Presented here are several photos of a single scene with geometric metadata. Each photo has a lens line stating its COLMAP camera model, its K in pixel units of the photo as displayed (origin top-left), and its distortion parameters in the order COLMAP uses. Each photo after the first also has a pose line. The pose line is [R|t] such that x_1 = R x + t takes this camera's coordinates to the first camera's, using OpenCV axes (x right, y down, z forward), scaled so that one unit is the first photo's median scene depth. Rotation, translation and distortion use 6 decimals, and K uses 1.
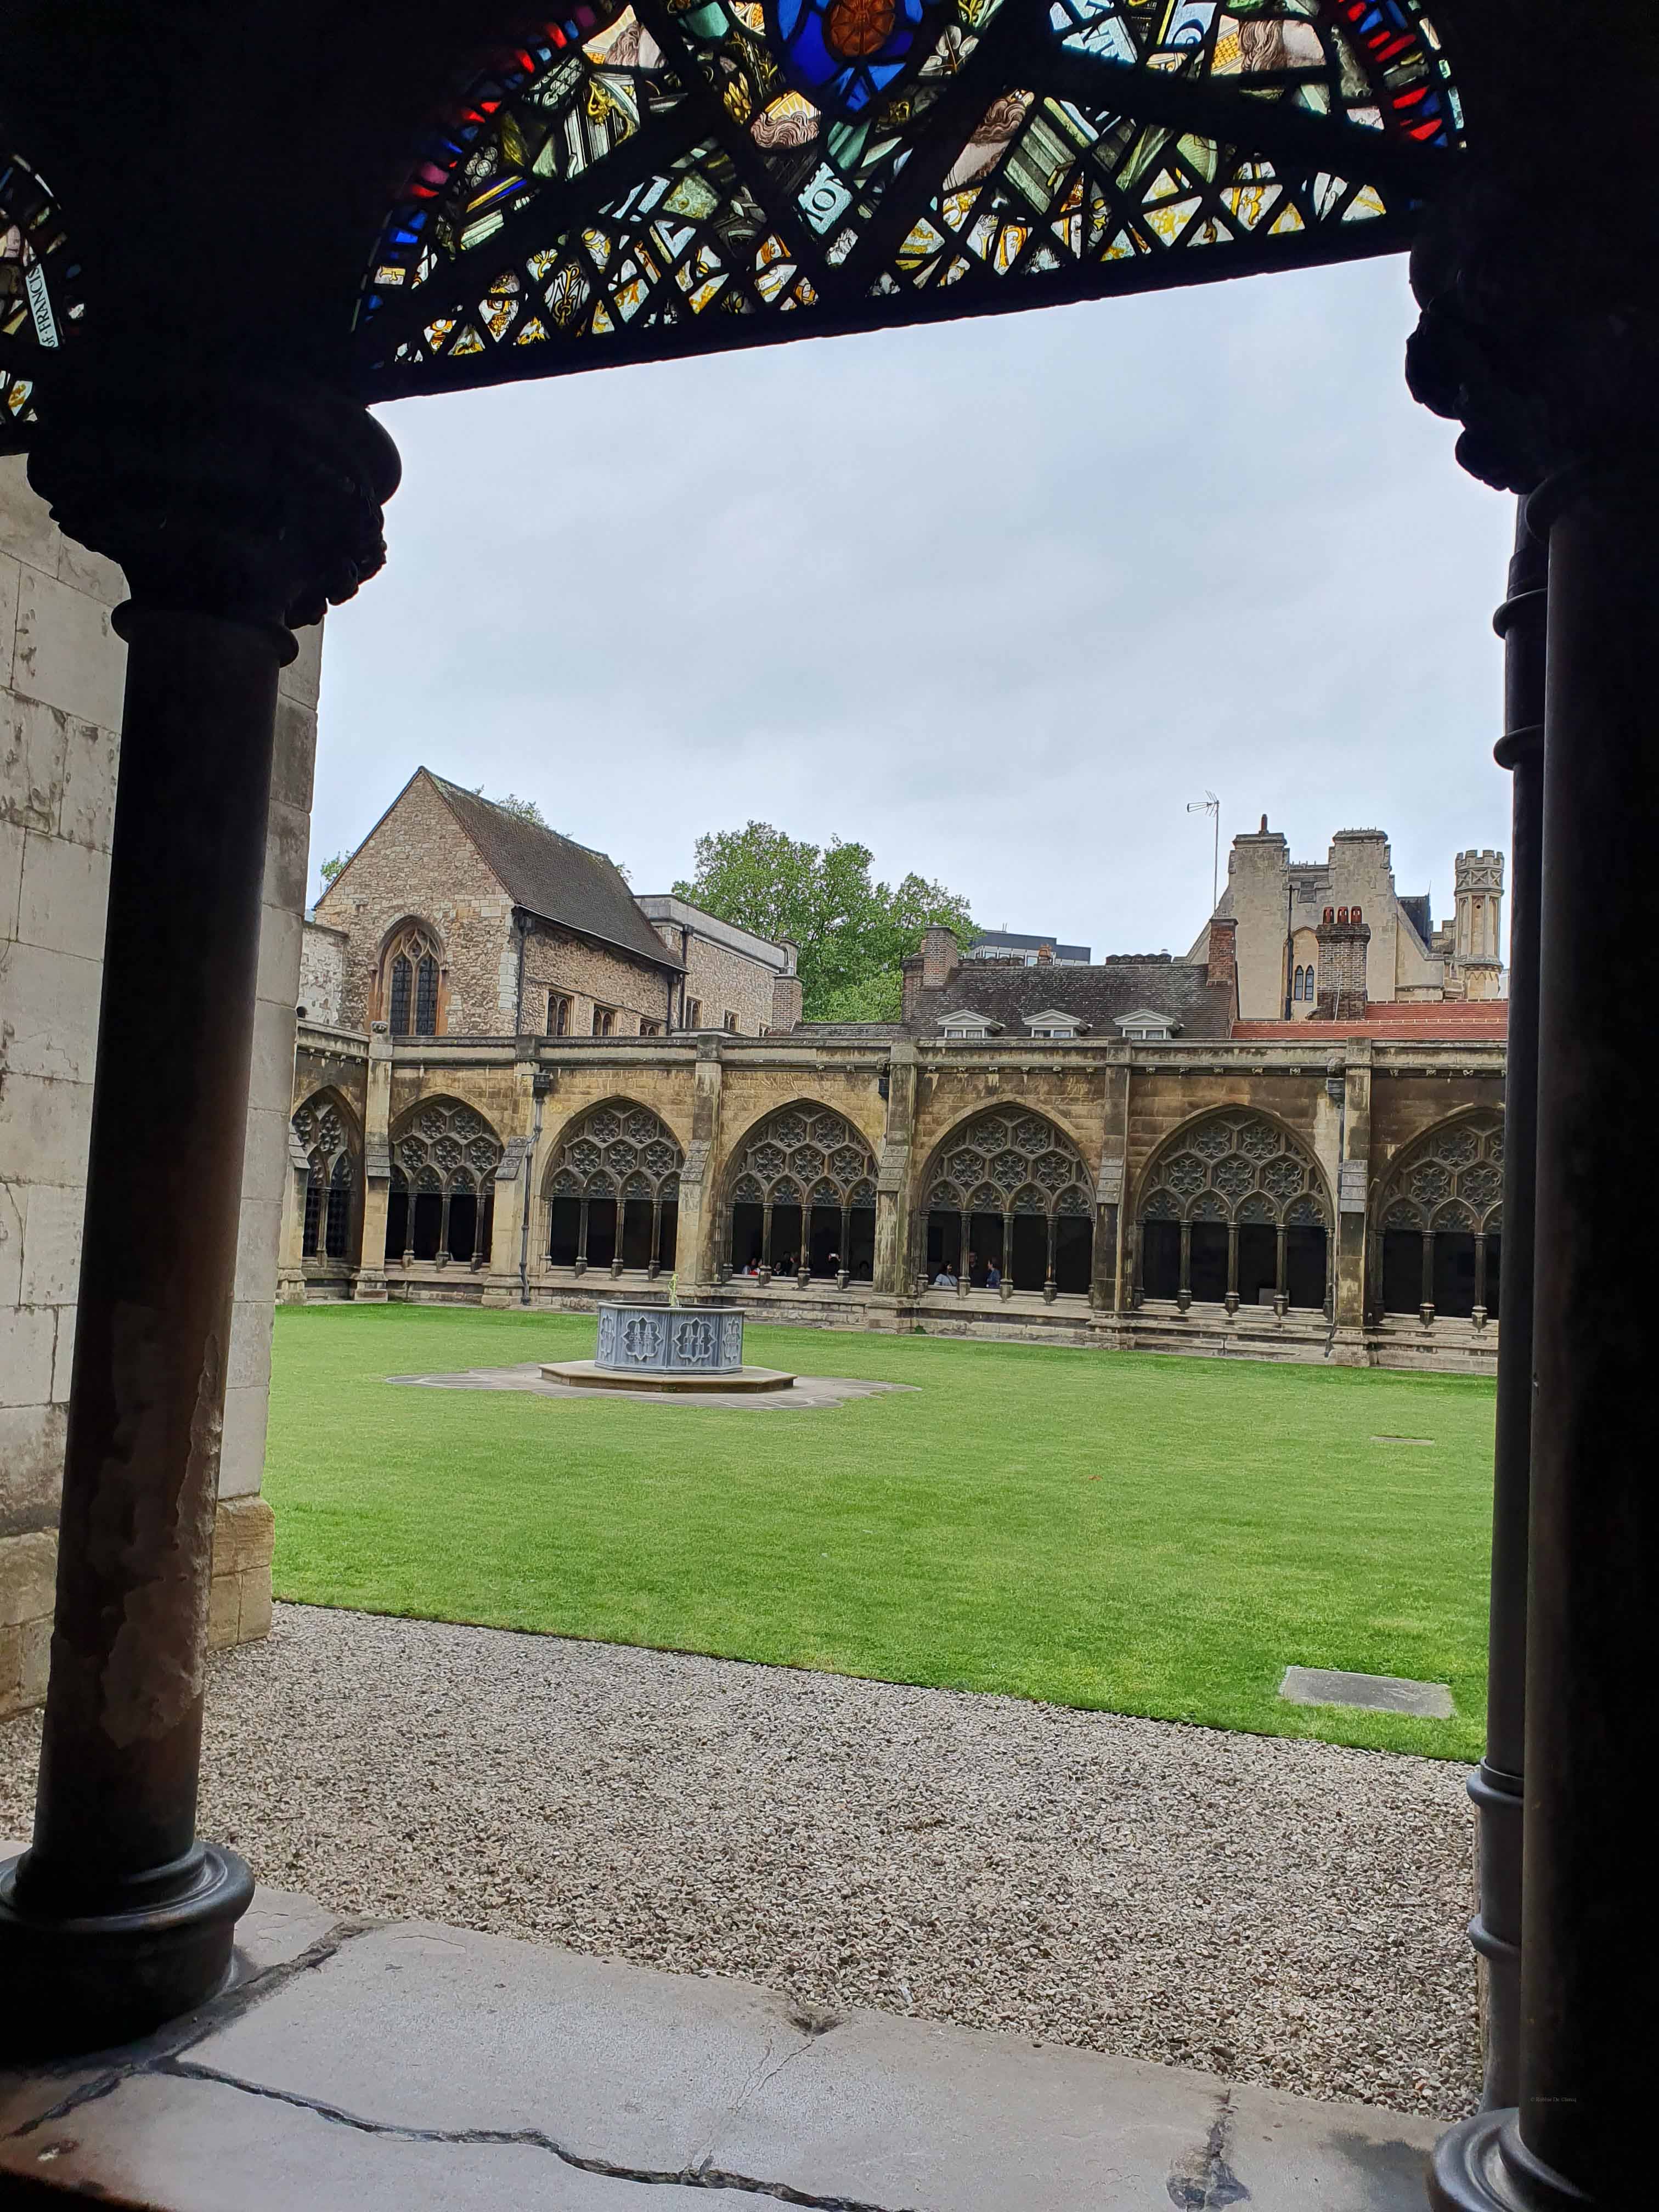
lens RADIAL K [[1715.0, 0, 821.1], [0, 1715.0, 1135.0], [0, 0, 1]] dist [0.168452, -0.208784]
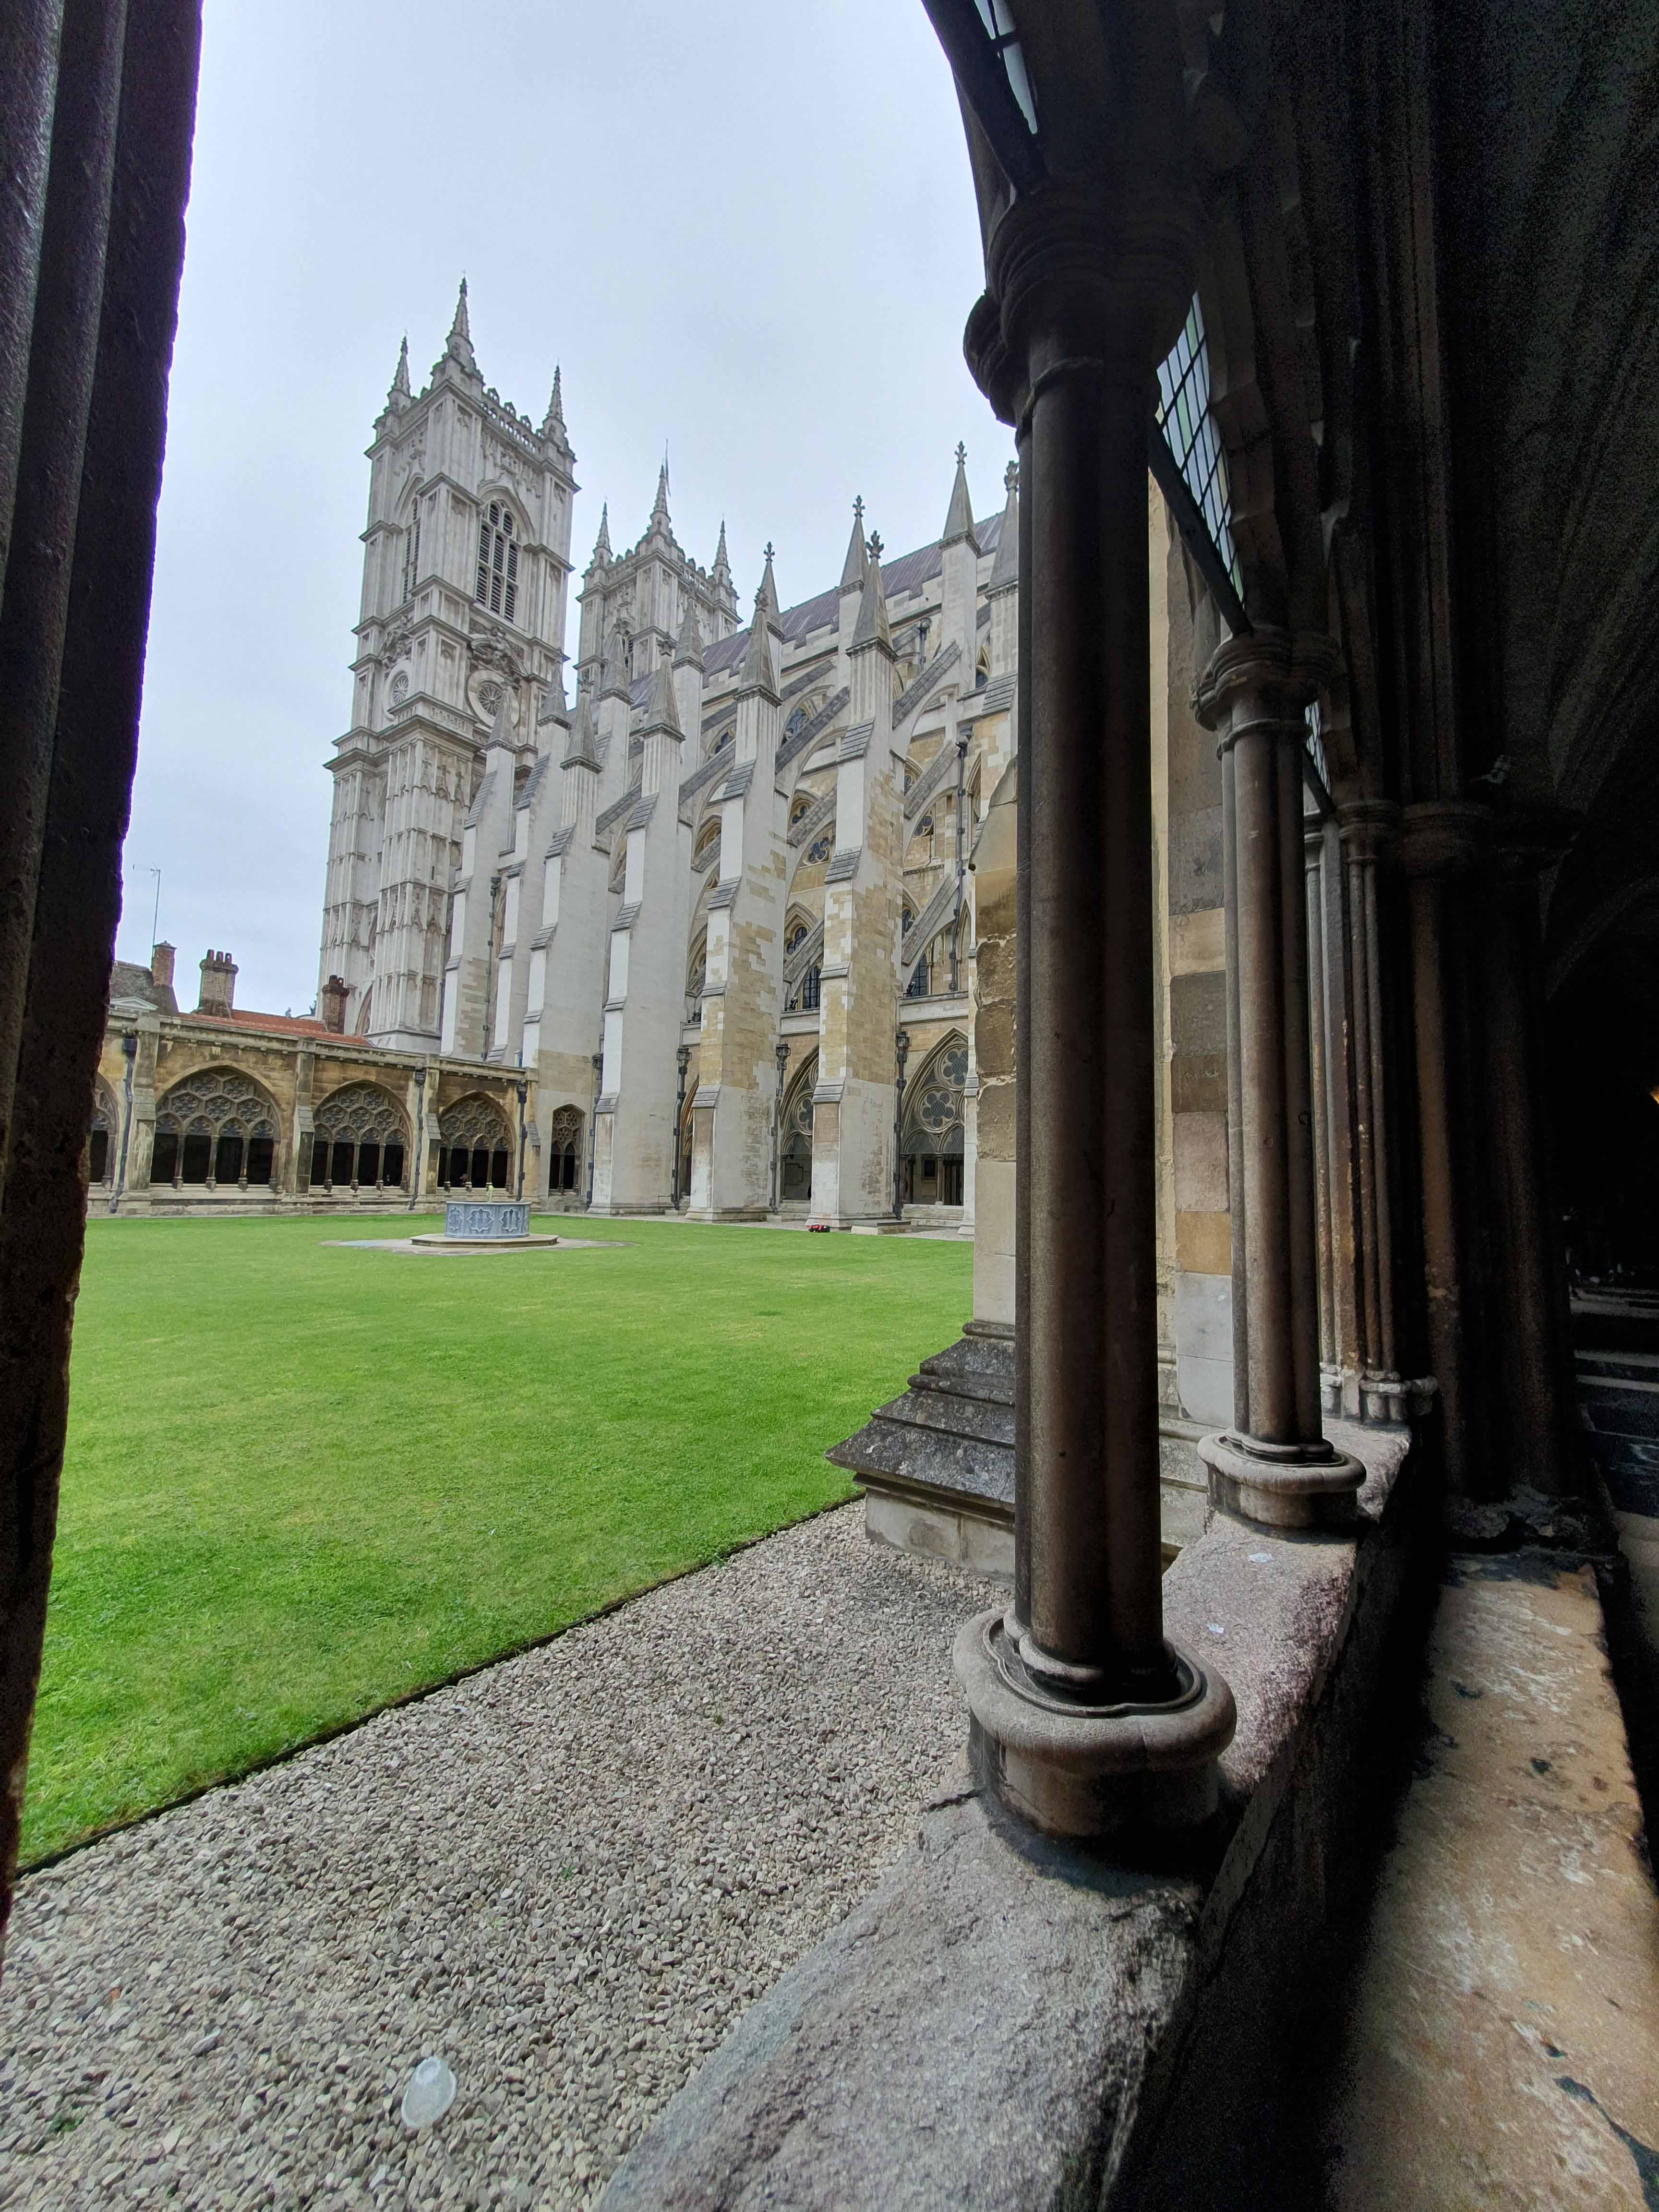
lens RADIAL K [[879.5, 0, 856.8], [0, 879.5, 1106.0], [0, 0, 1]] dist [0.001544, -0.000113]
pose [[0.258536, 0.046088, 0.964901, -0.530828], [-0.075783, 0.996750, -0.027303, -0.004180], [-0.963024, -0.066064, 0.261189, 0.227835]]
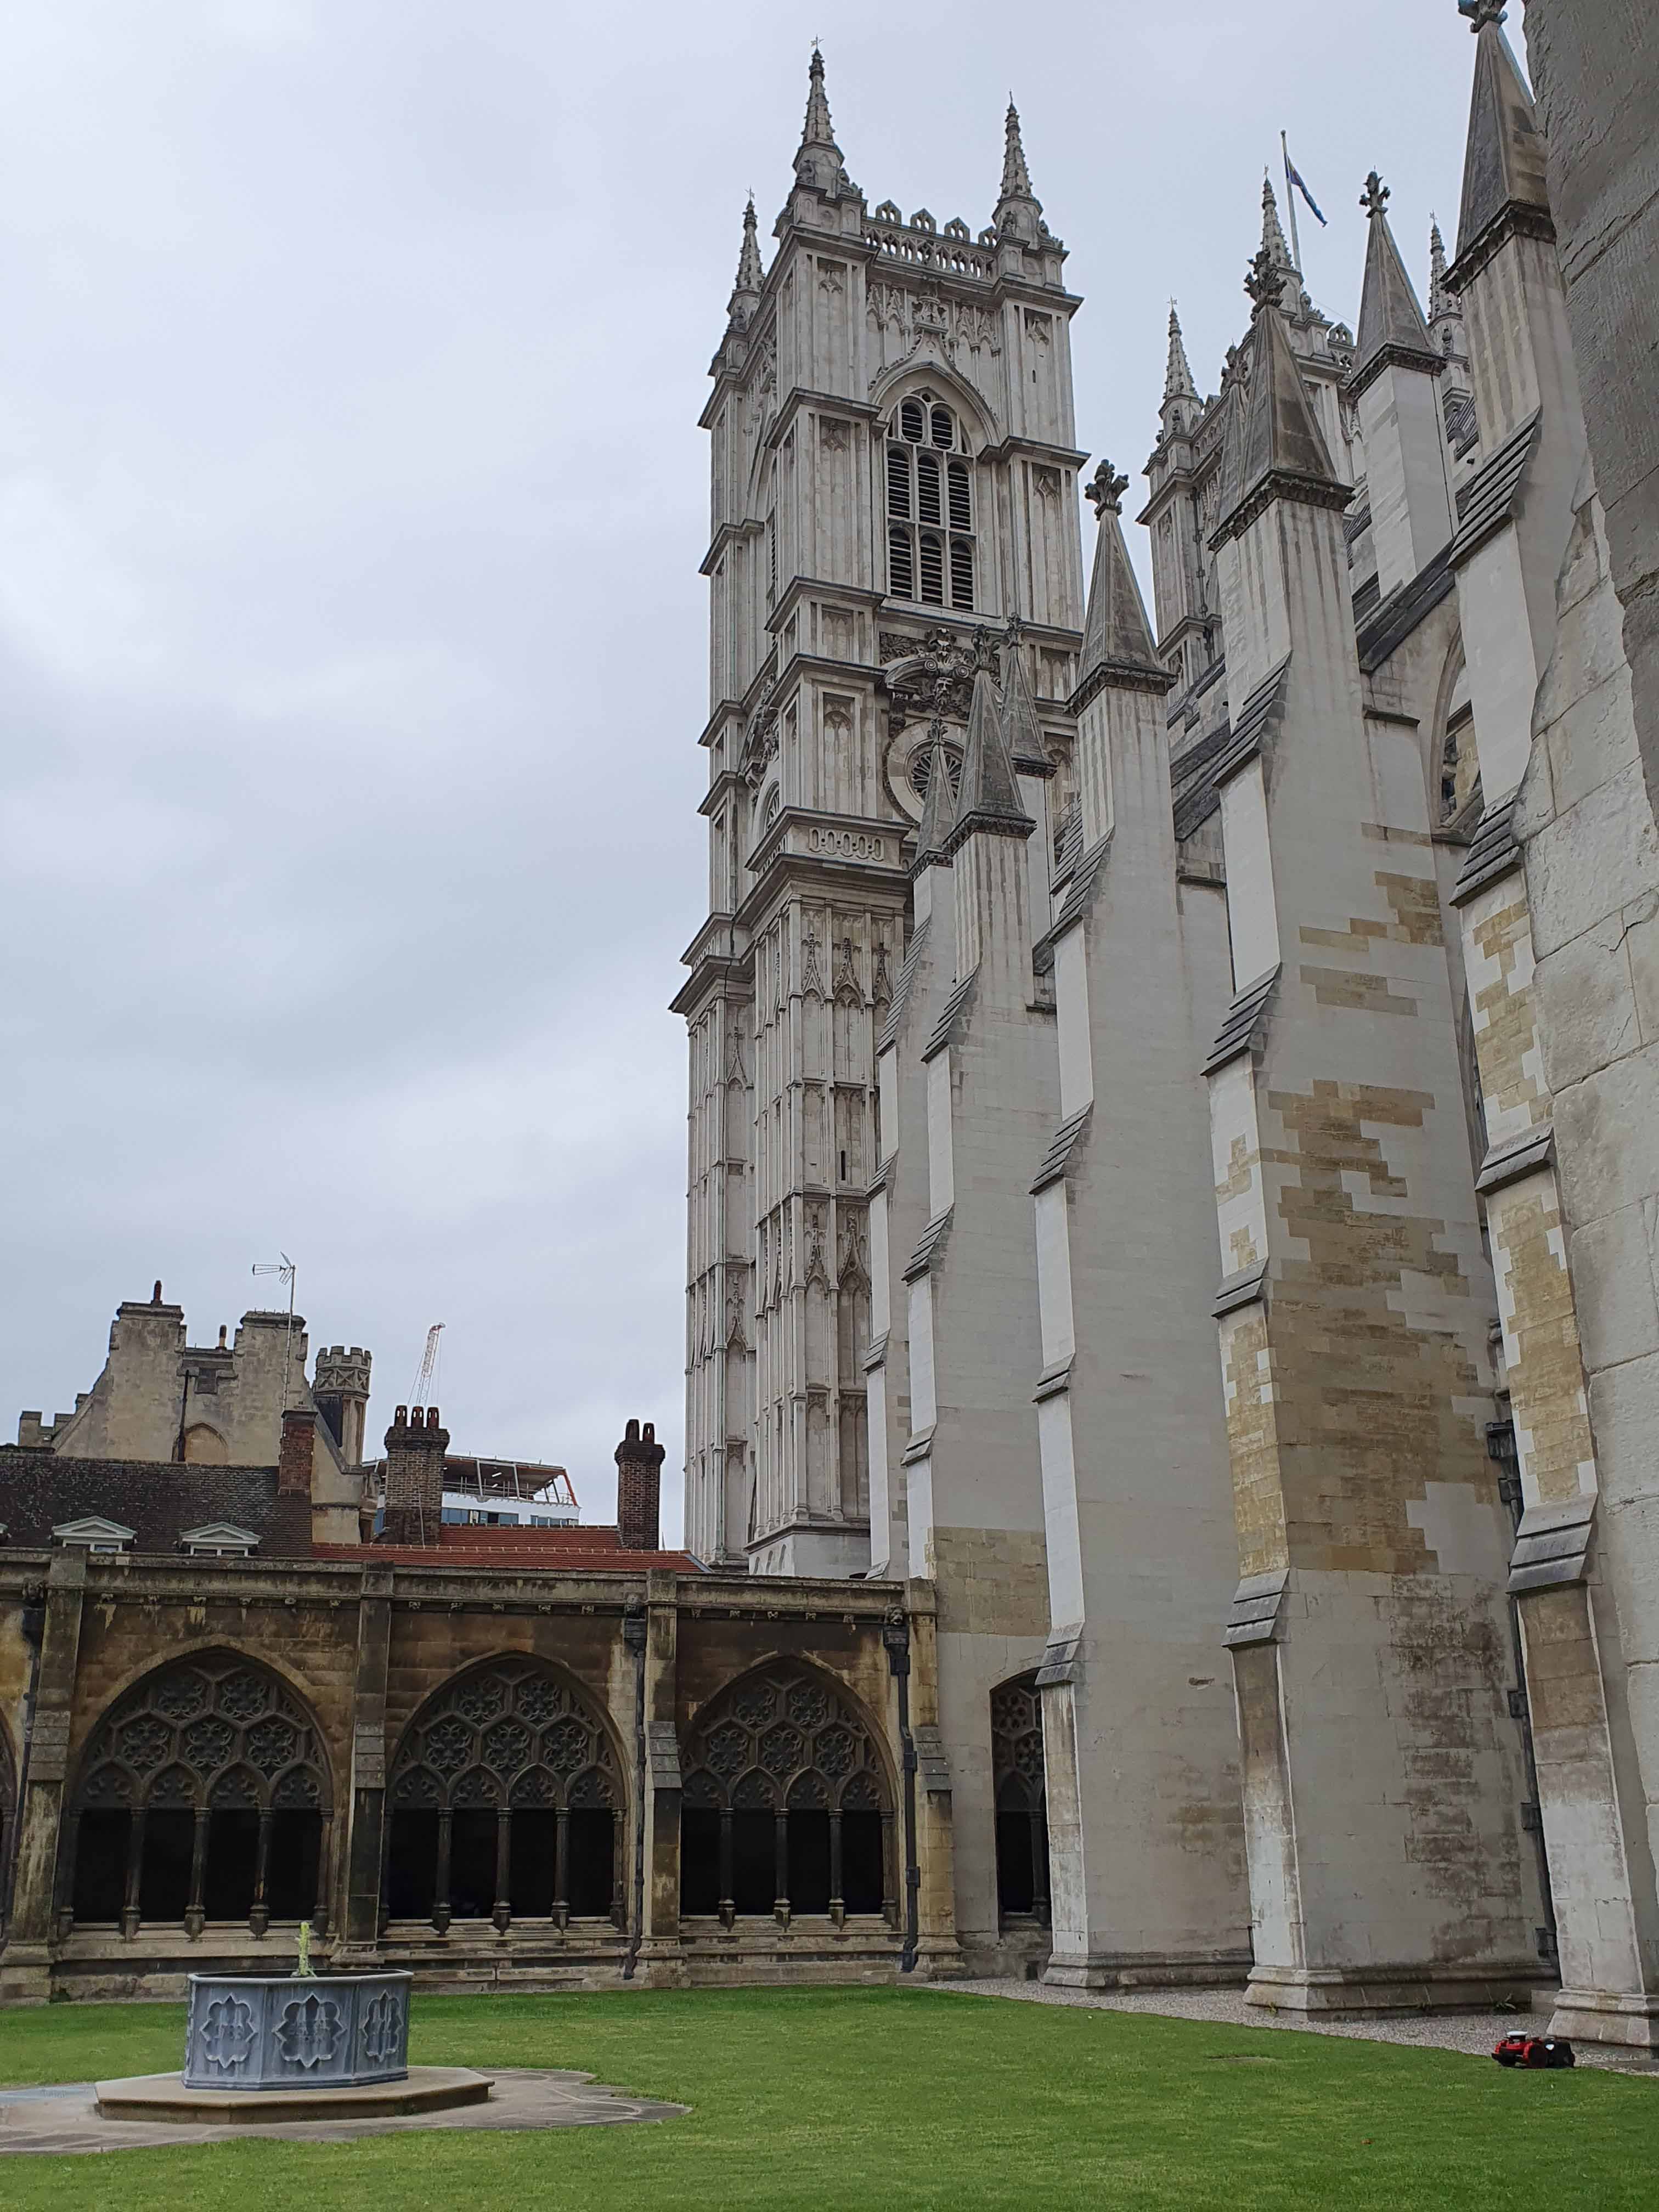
lens RADIAL K [[2089.0, 0, 795.3], [0, 2089.0, 1146.9], [0, 0, 1]] dist [0.136175, -0.421812]
pose [[0.779742, 0.151673, 0.607452, -0.277929], [0.003413, 0.969170, -0.246370, -0.003378], [-0.626092, 0.194179, 0.755185, 0.136072]]
